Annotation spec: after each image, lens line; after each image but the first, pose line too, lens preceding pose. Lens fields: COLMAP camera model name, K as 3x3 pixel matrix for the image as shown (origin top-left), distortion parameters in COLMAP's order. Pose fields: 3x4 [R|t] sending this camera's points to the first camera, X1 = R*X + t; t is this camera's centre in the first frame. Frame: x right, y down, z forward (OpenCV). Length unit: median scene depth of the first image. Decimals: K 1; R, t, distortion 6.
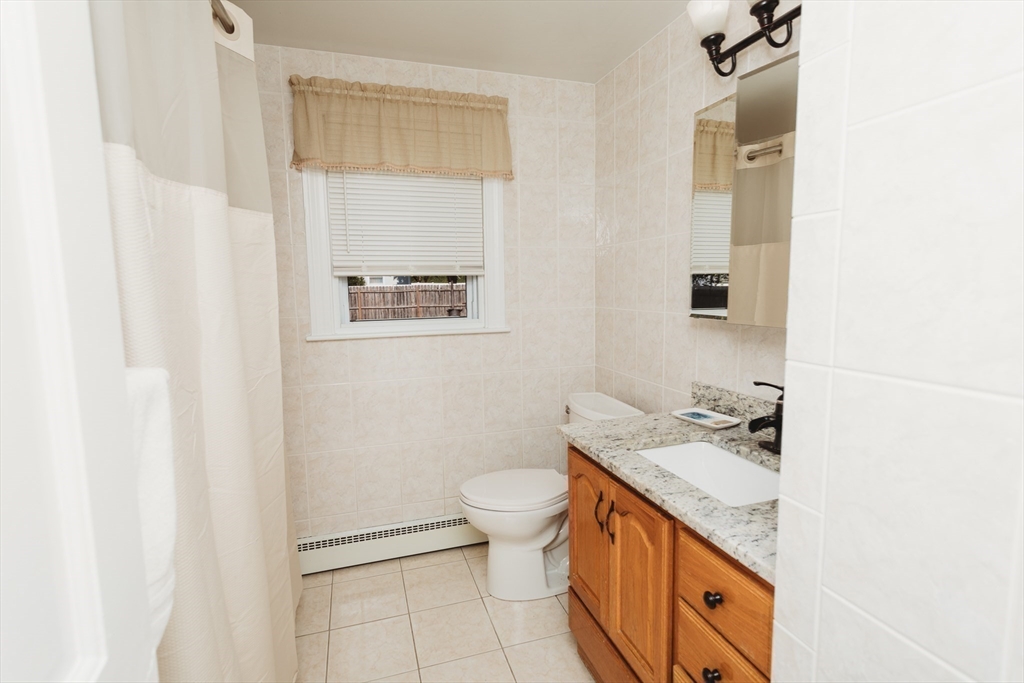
lens RADIAL K [[485.1, 0, 515.2], [0, 485.1, 340.5], [0, 0, 1]] dist [-0.002457, 0.000986]
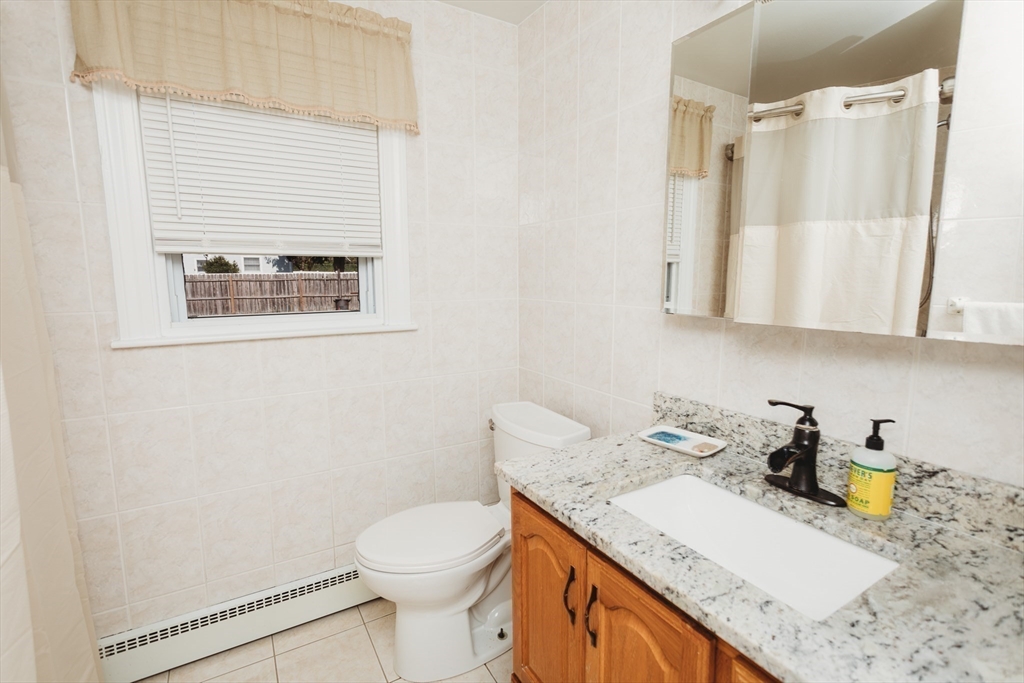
lens RADIAL K [[485.1, 0, 515.2], [0, 485.1, 340.5], [0, 0, 1]] dist [-0.002457, 0.000986]
pose [[0.976427, -0.016562, 0.215212, -0.030571], [0.012276, 0.999699, 0.021235, -0.018254], [-0.215499, -0.018092, 0.976336, 0.235348]]
